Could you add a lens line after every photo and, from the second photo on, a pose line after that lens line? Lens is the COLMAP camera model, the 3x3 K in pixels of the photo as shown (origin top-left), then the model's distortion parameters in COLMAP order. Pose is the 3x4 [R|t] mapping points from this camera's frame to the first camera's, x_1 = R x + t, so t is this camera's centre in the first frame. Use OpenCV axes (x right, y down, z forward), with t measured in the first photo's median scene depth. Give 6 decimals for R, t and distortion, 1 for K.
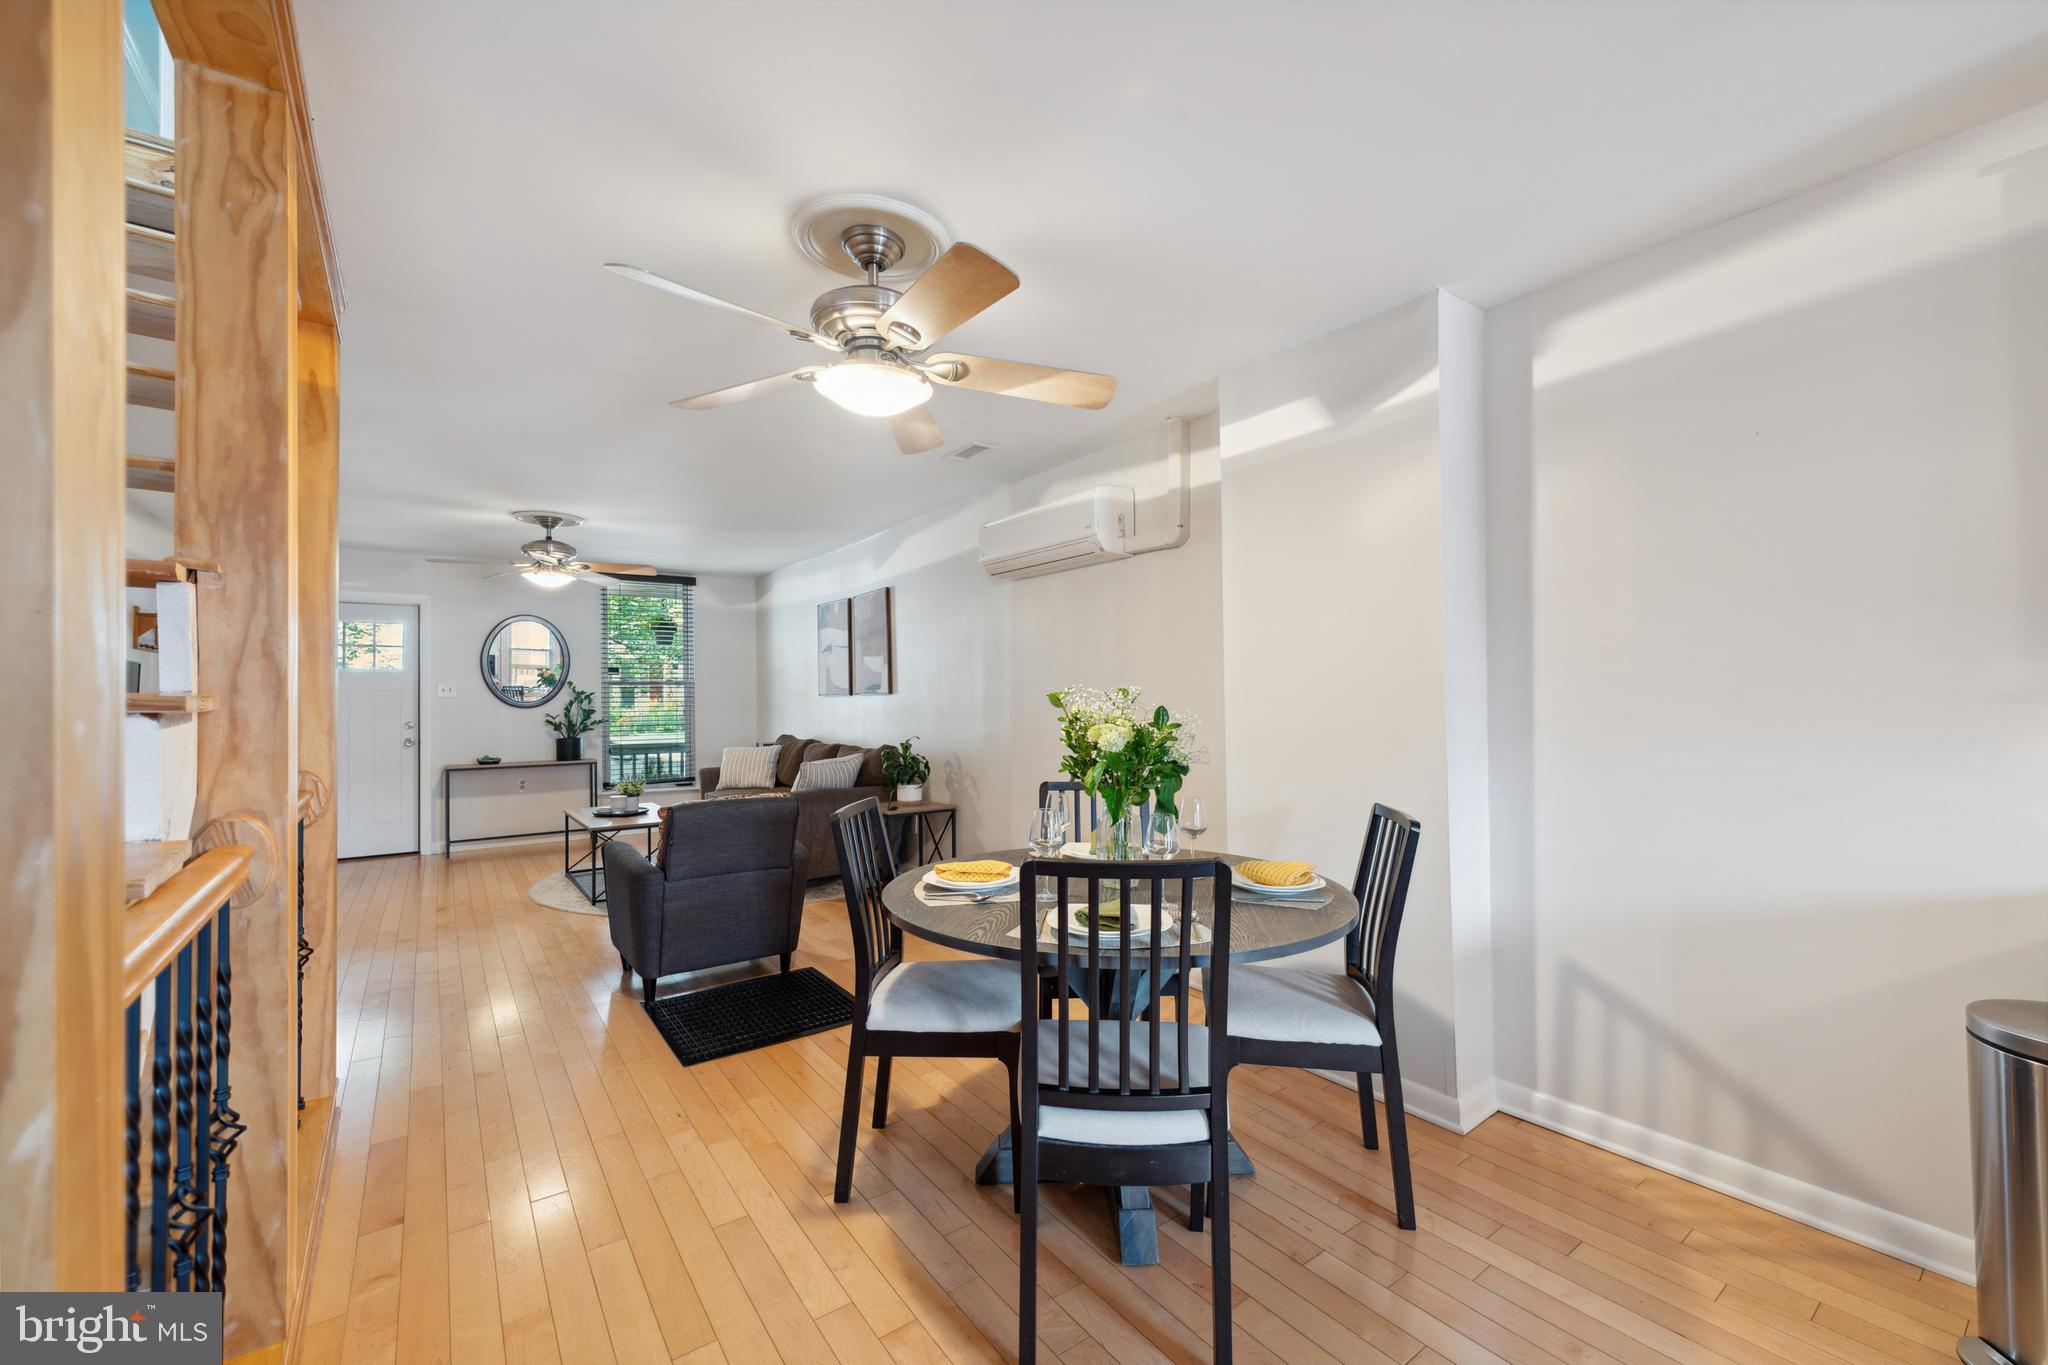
lens RADIAL K [[827.0, 0, 1057.3], [0, 827.0, 687.3], [0, 0, 1]] dist [-0.002480, -0.000615]
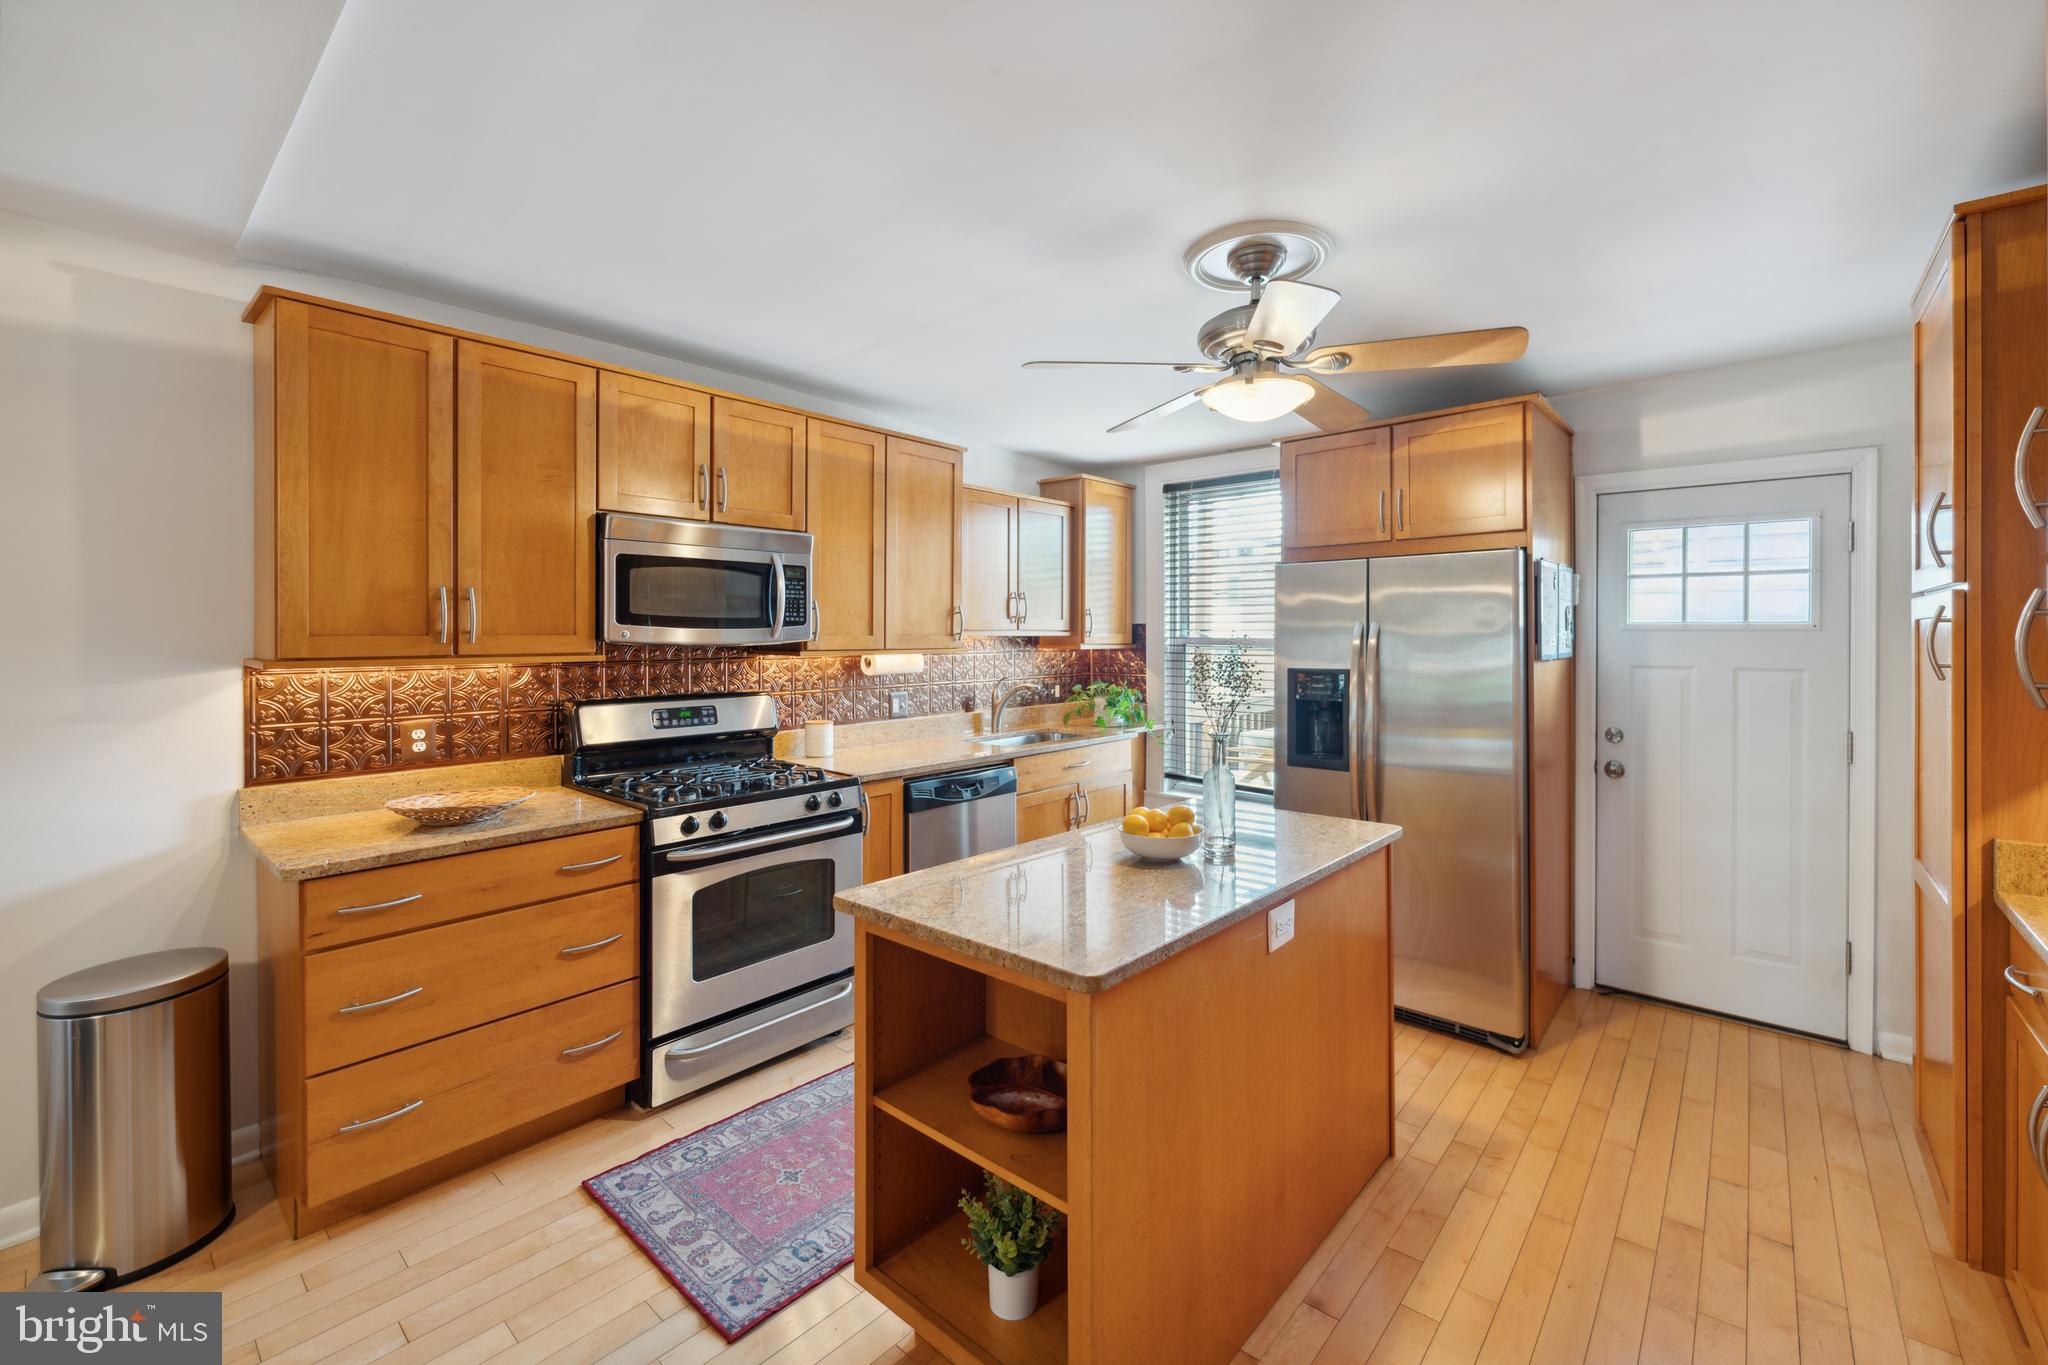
lens RADIAL K [[844.3, 0, 1050.5], [0, 844.3, 630.6], [0, 0, 1]] dist [-0.000623, -0.000213]
pose [[-0.208653, 0.008244, 0.977955, -0.092045], [-0.012799, 0.999856, -0.011159, -0.033286], [-0.977906, -0.014845, -0.208518, -0.034187]]
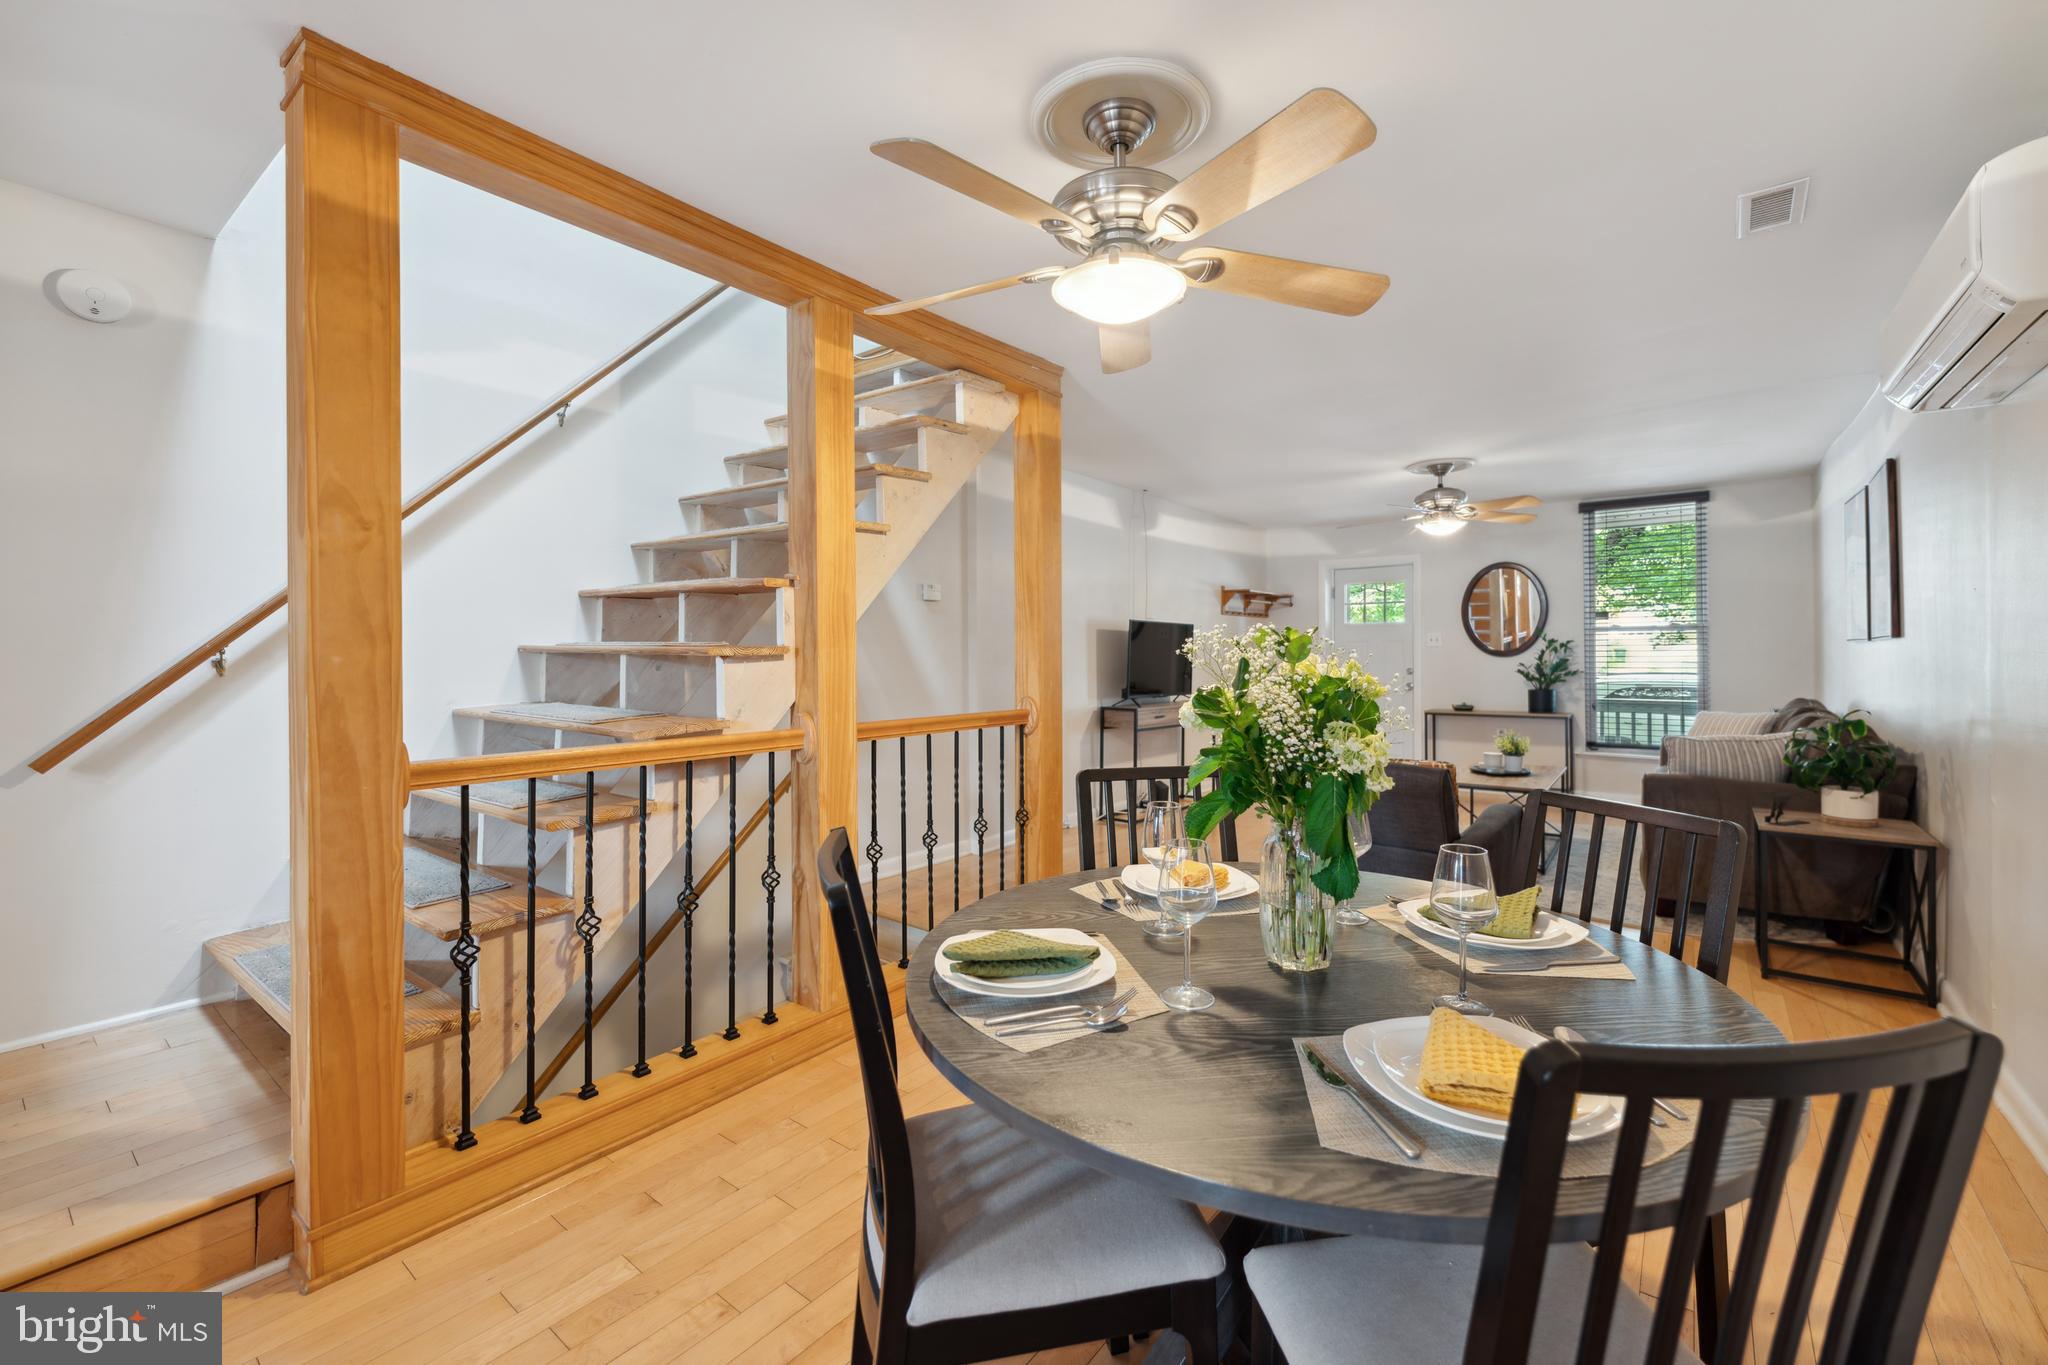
lens RADIAL K [[844.9, 0, 1044.7], [0, 844.9, 653.9], [0, 0, 1]] dist [0.000771, -0.000038]
pose [[0.262776, 0.004641, -0.964846, 0.209670], [0.017143, 0.999808, 0.009478, 0.003303], [0.964704, -0.019031, 0.262646, 0.235096]]
